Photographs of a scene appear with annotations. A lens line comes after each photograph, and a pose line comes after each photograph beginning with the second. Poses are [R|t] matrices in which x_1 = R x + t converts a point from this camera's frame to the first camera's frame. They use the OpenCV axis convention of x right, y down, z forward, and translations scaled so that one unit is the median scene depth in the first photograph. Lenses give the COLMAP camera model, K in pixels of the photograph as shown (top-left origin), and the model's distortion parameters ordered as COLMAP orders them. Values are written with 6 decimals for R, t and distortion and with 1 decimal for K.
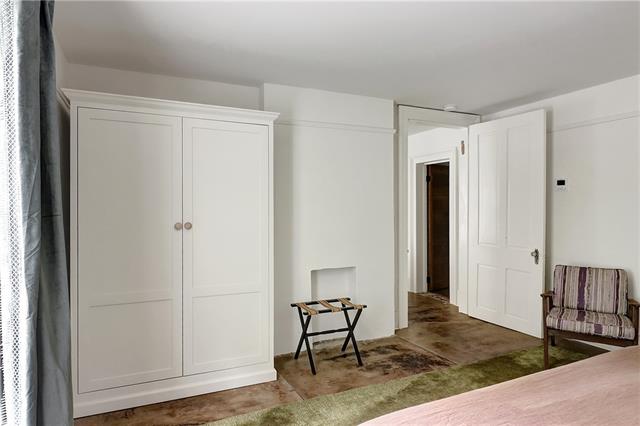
lens RADIAL K [[397.6, 0, 319.5], [0, 397.6, 210.0], [0, 0, 1]] dist [-0.003625, -0.001355]
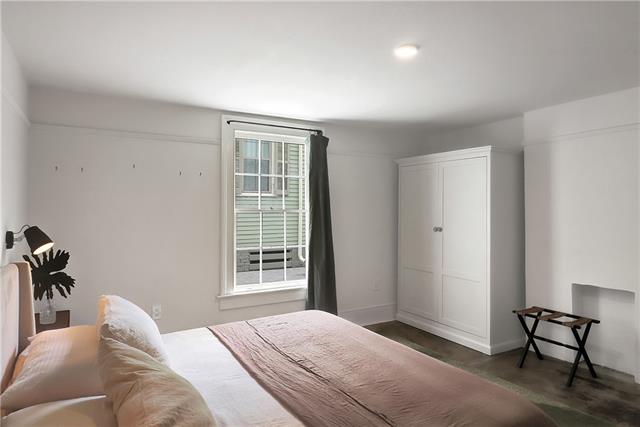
lens RADIAL K [[397.6, 0, 319.8], [0, 397.6, 212.1], [0, 0, 1]] dist [-0.003625, -0.001355]
pose [[0.090687, 0.016052, -0.995750, 1.035858], [-0.009889, 0.999835, 0.015218, -0.041500], [0.995830, 0.008466, 0.090831, 0.317582]]
